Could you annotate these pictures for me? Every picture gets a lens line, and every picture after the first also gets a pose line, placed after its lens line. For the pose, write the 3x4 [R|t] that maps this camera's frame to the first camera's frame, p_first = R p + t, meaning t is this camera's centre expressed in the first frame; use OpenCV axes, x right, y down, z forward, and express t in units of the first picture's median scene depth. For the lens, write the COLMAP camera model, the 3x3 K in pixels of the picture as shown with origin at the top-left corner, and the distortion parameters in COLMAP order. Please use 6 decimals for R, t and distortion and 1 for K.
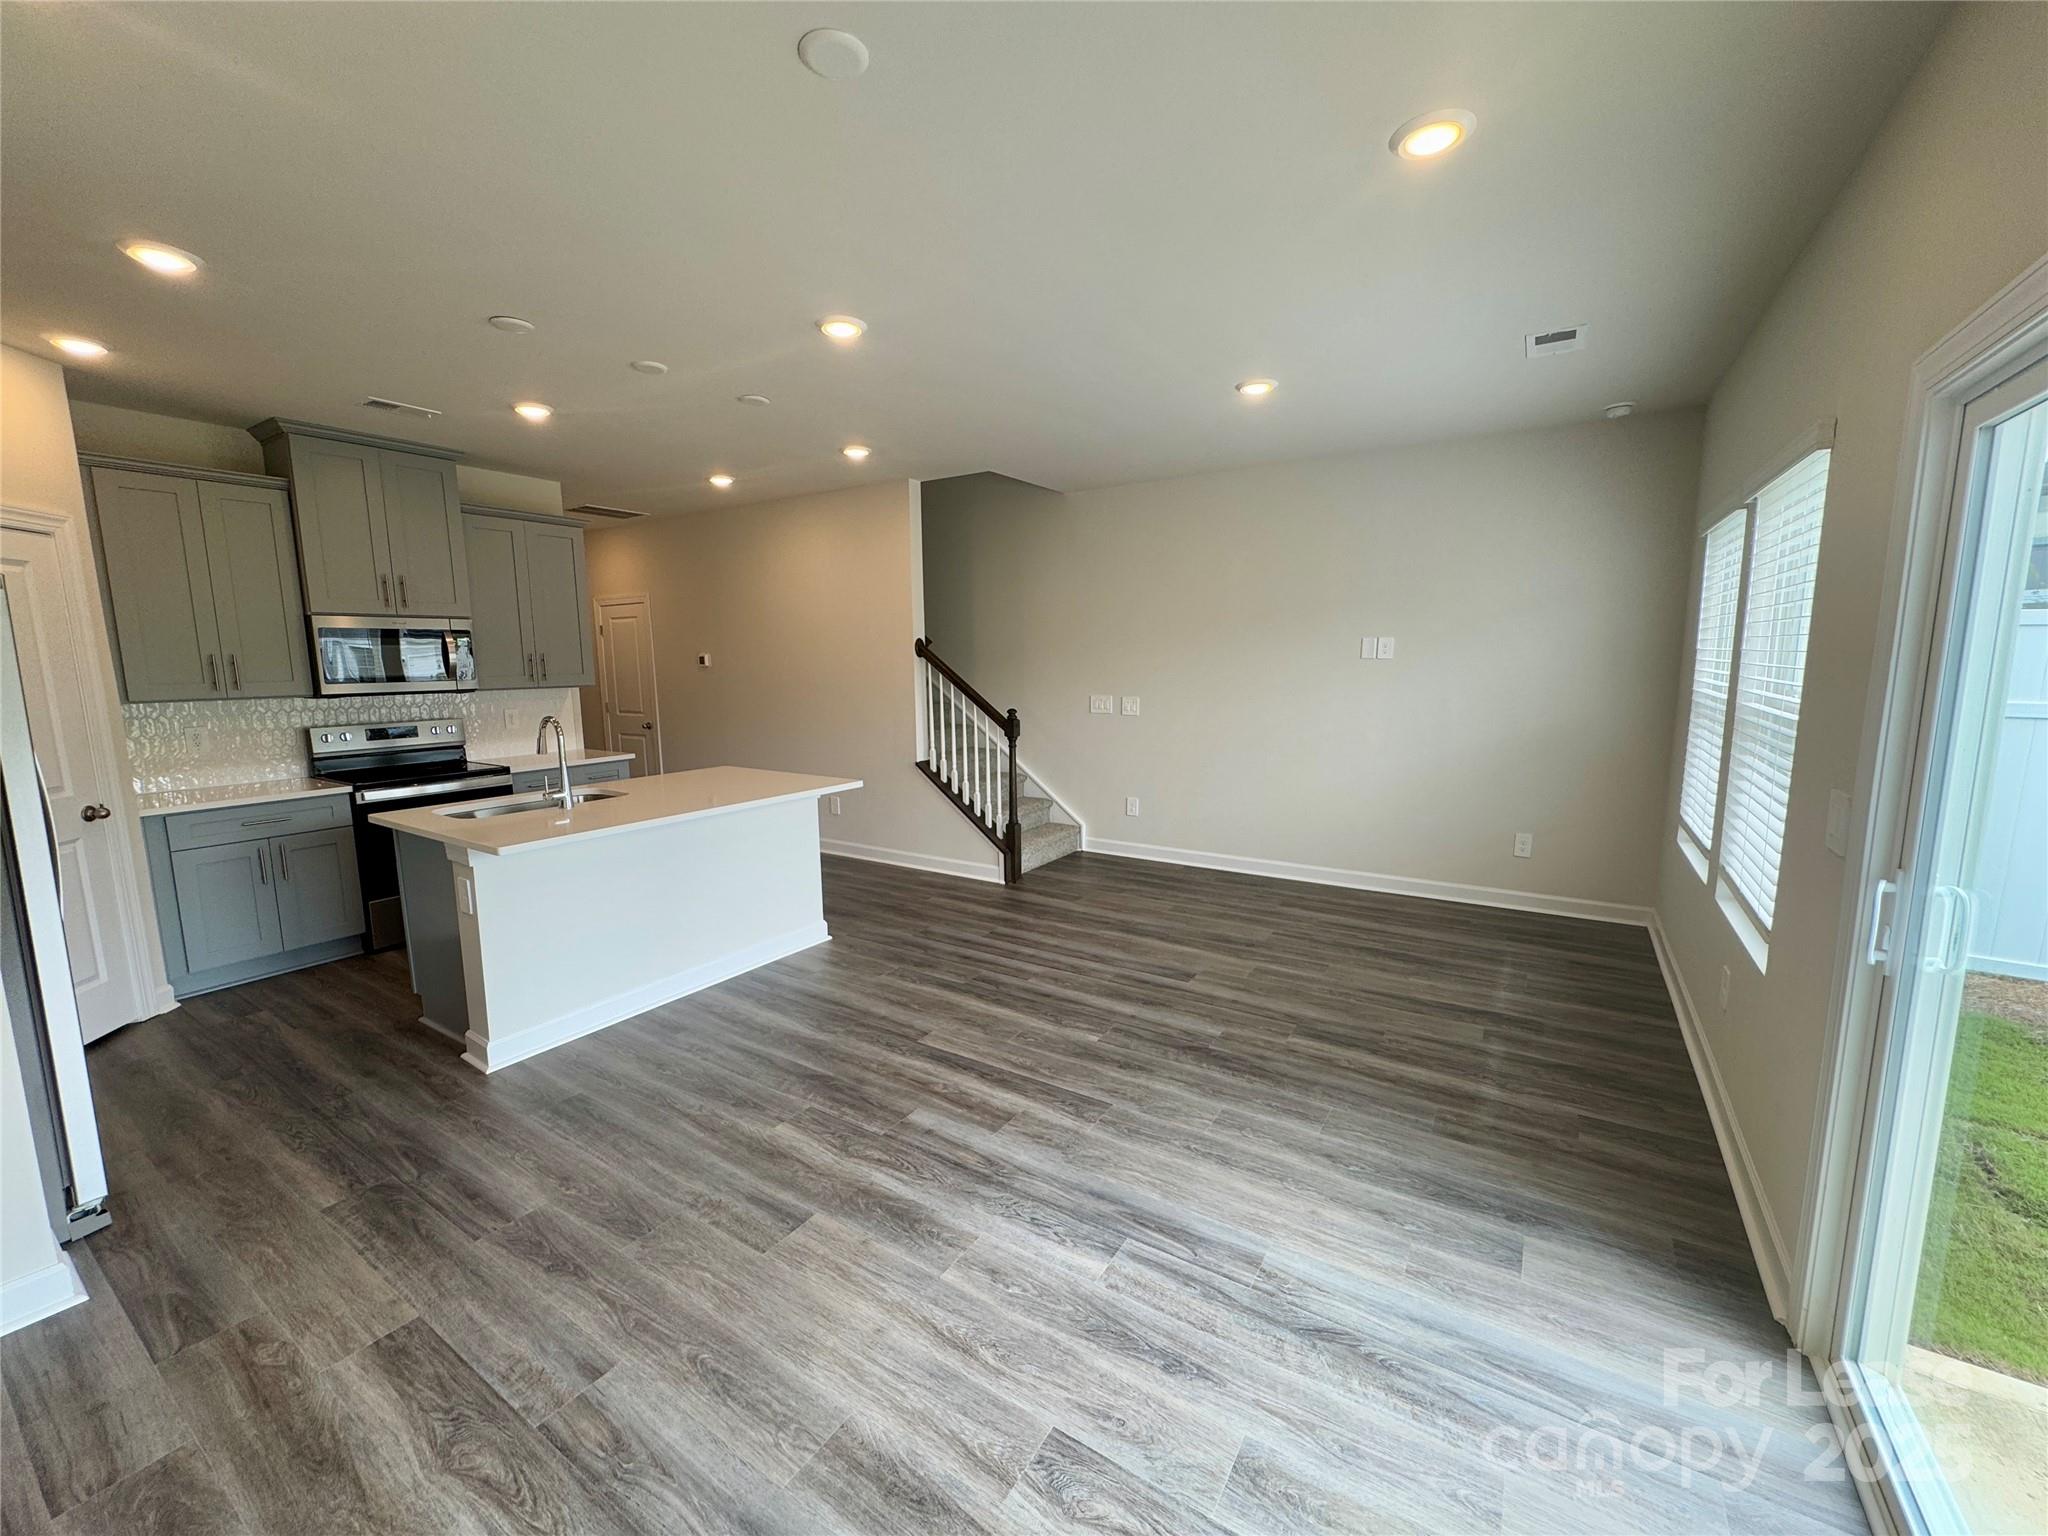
lens RADIAL K [[818.3, 0, 1024.3], [0, 818.3, 772.1], [0, 0, 1]] dist [-0.000943, 0.000174]
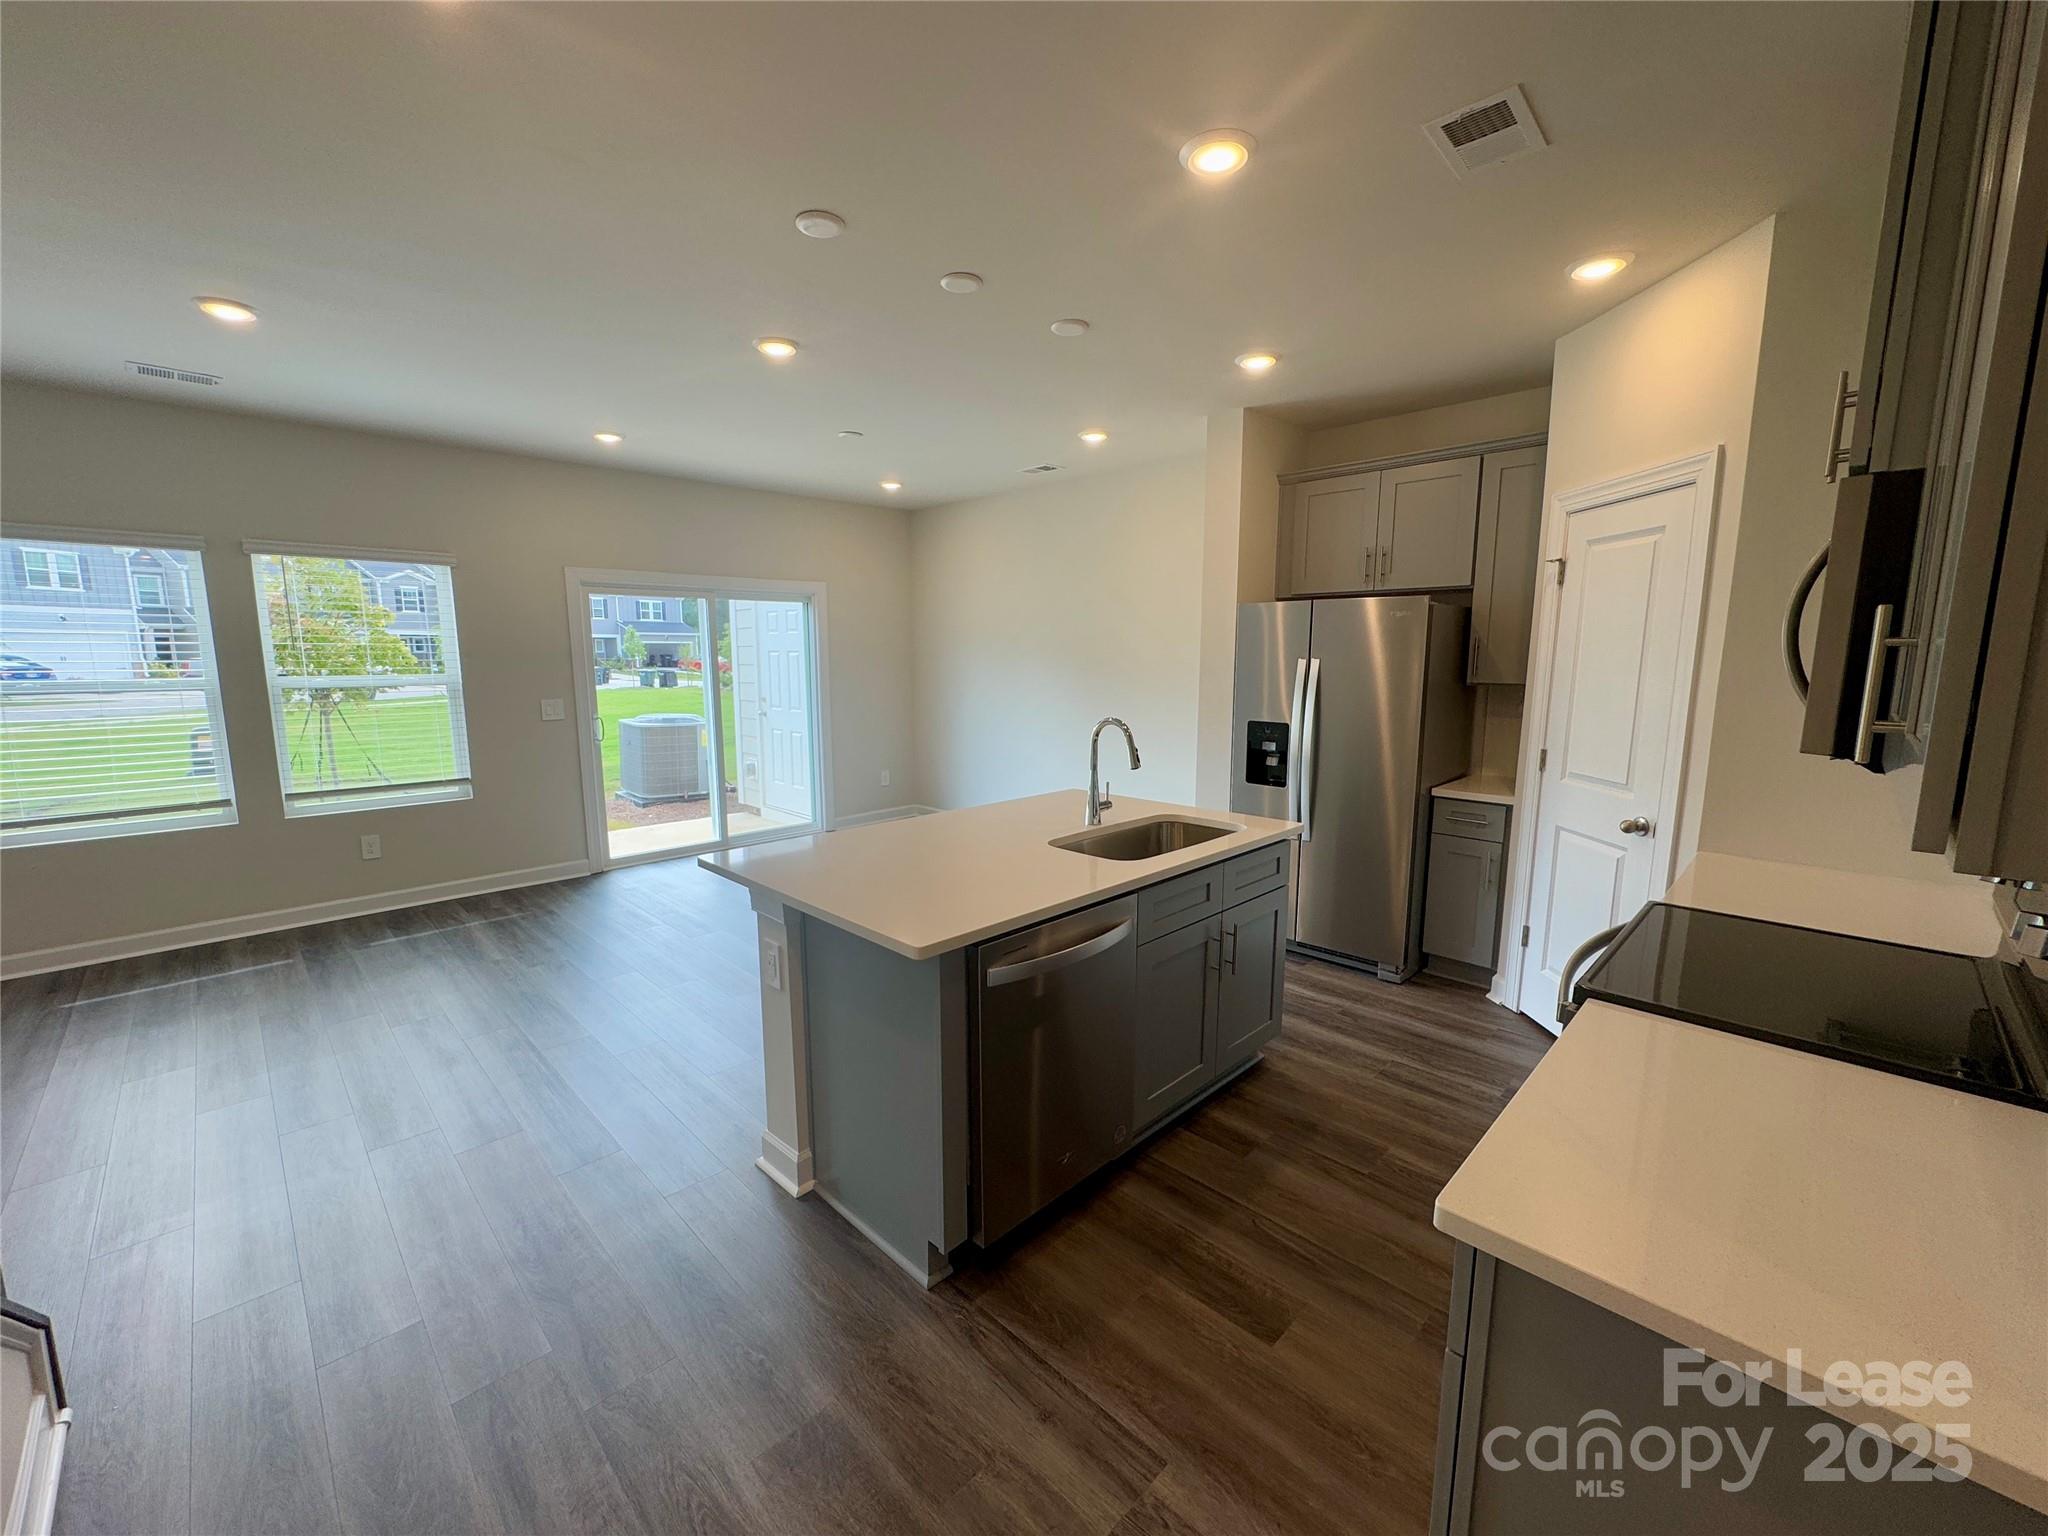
lens RADIAL K [[818.3, 0, 1017.7], [0, 818.3, 769.8], [0, 0, 1]] dist [-0.000943, 0.000174]
pose [[-0.975844, -0.019339, 0.217610, -0.655188], [0.043492, 0.958941, 0.280252, -0.245168], [-0.214095, 0.282946, -0.934936, 1.752697]]
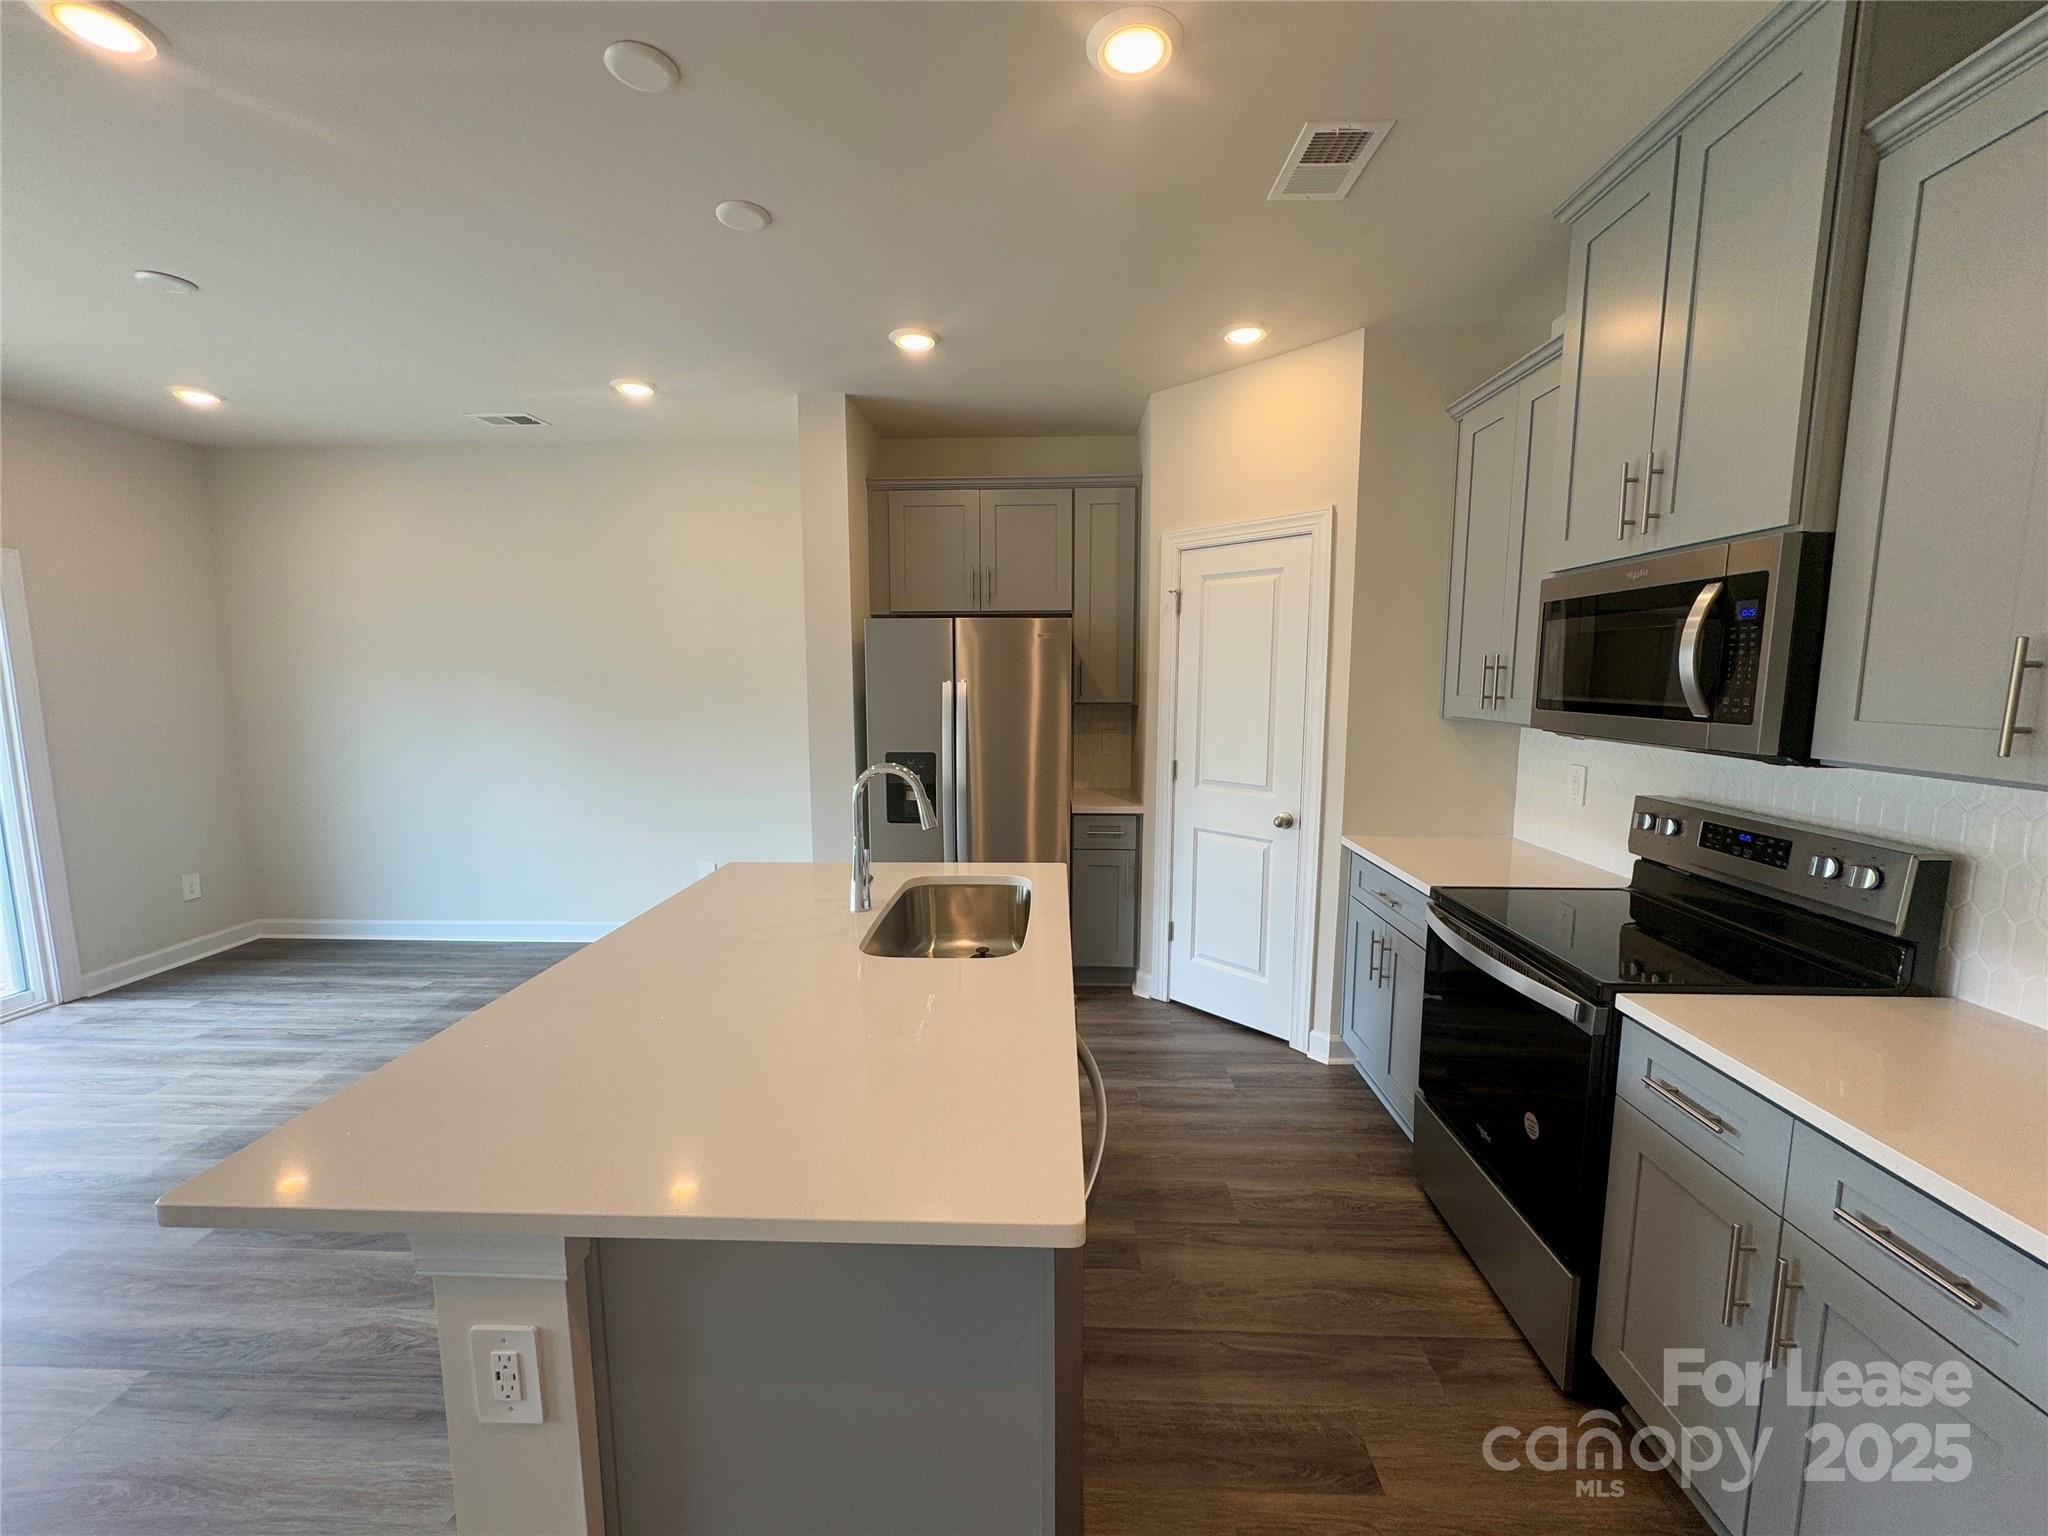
lens RADIAL K [[818.3, 0, 1019.9], [0, 818.3, 769.9], [0, 0, 1]] dist [-0.000943, 0.000174]
pose [[-0.861487, 0.074684, -0.502256, -0.355421], [-0.060911, 0.966783, 0.248234, -0.214455], [0.504112, 0.244444, -0.828322, 1.512001]]
